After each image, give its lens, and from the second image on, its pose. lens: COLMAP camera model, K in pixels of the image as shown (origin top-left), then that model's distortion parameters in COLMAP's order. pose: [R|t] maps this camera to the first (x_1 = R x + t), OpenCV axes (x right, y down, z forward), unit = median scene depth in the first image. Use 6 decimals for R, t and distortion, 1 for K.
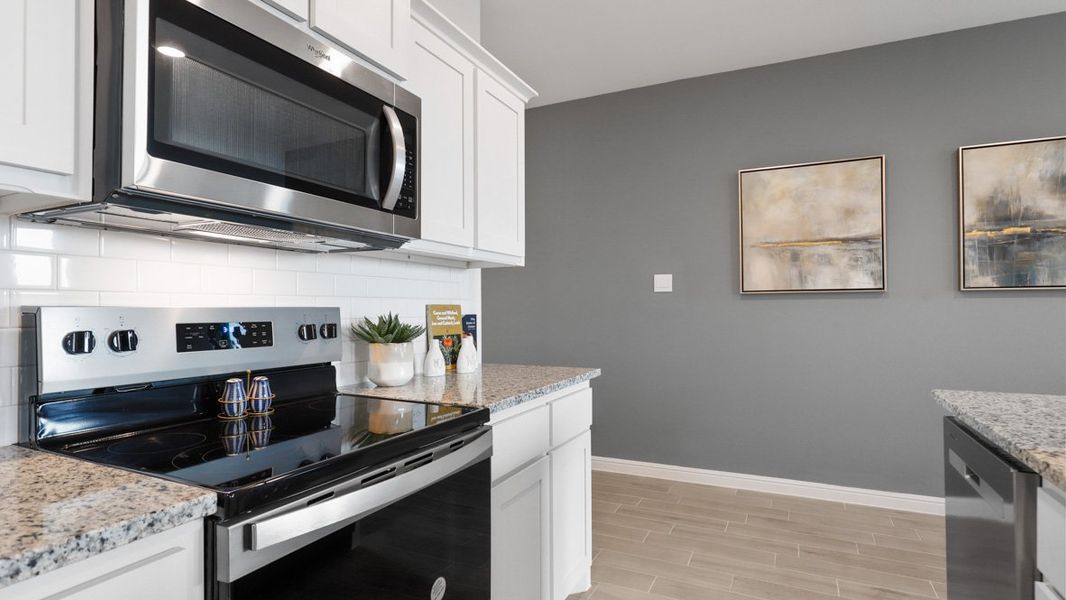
lens RADIAL K [[538.1, 0, 533.0], [0, 538.1, 300.0], [0, 0, 1]] dist [-0.001435, -0.000267]
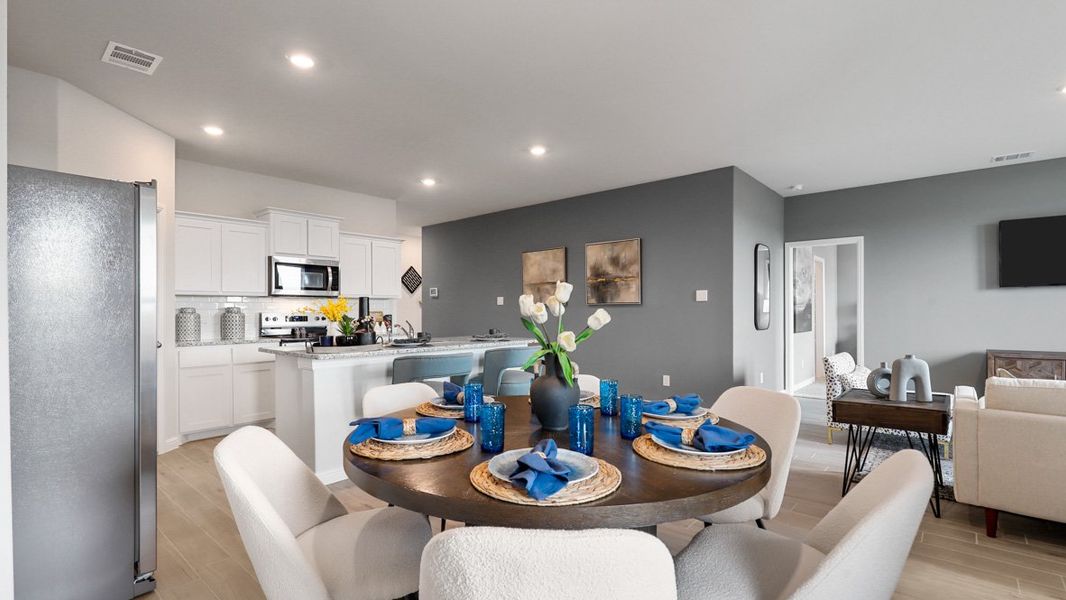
lens RADIAL K [[484.0, 0, 529.5], [0, 484.0, 303.0], [0, 0, 1]] dist [0.000328, -0.000224]
pose [[0.962306, -0.005776, -0.271906, 1.808458], [0.005222, 0.999983, -0.002761, -0.033970], [0.271918, 0.001237, 0.962320, -1.783269]]
